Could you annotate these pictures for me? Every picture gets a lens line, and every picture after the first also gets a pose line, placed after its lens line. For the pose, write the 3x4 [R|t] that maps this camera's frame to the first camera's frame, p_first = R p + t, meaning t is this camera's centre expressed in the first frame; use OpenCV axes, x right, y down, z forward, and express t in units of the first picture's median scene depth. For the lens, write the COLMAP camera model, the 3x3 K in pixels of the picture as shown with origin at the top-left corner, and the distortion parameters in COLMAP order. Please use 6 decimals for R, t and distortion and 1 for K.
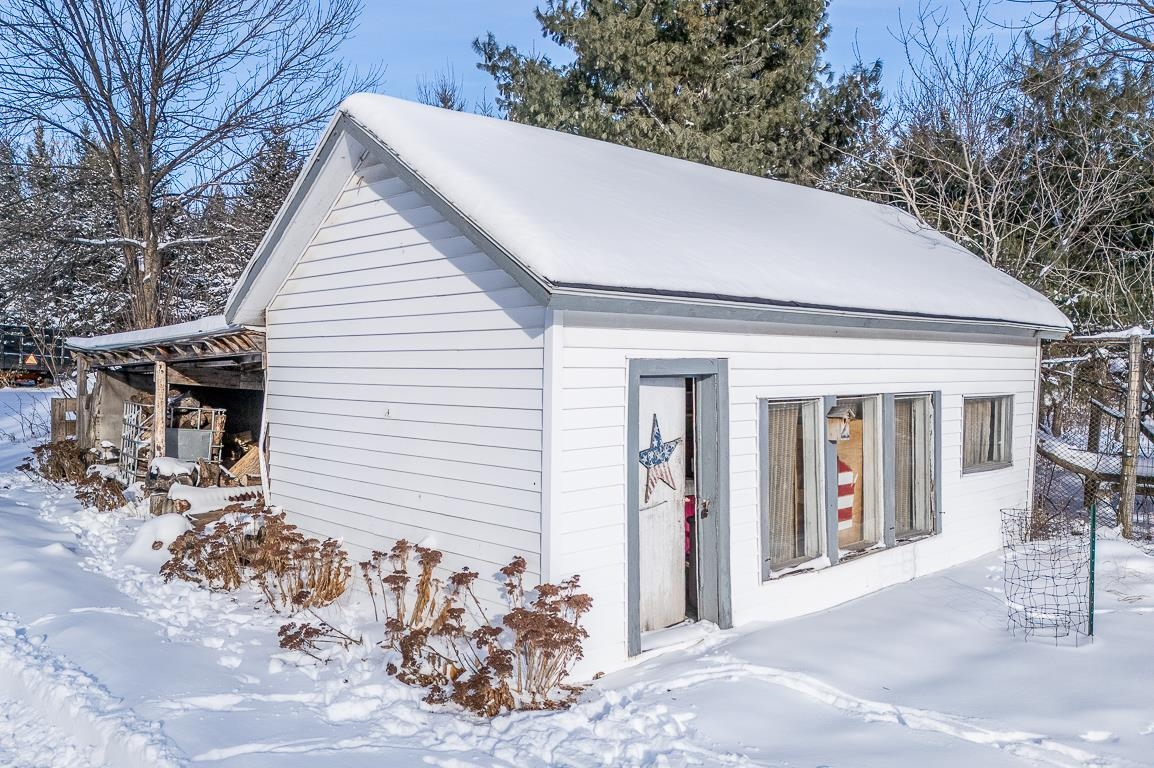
lens RADIAL K [[849.6, 0, 577.0], [0, 849.6, 384.0], [0, 0, 1]] dist [0.077963, -0.054680]
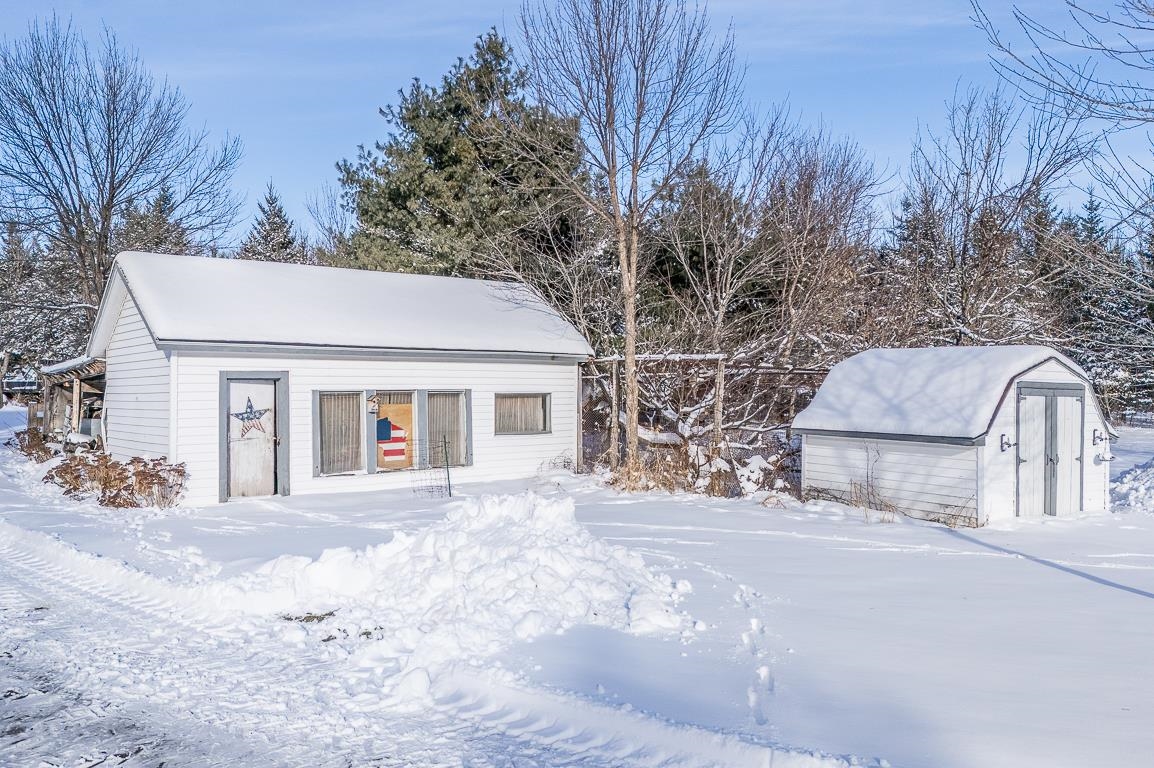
lens RADIAL K [[785.2, 0, 577.0], [0, 785.2, 384.0], [0, 0, 1]] dist [0.029856, -0.000452]
pose [[0.999620, -0.008480, -0.026210, 0.824409], [0.007688, 0.999515, -0.030190, 0.058813], [0.026453, 0.029977, 0.999200, -0.831328]]
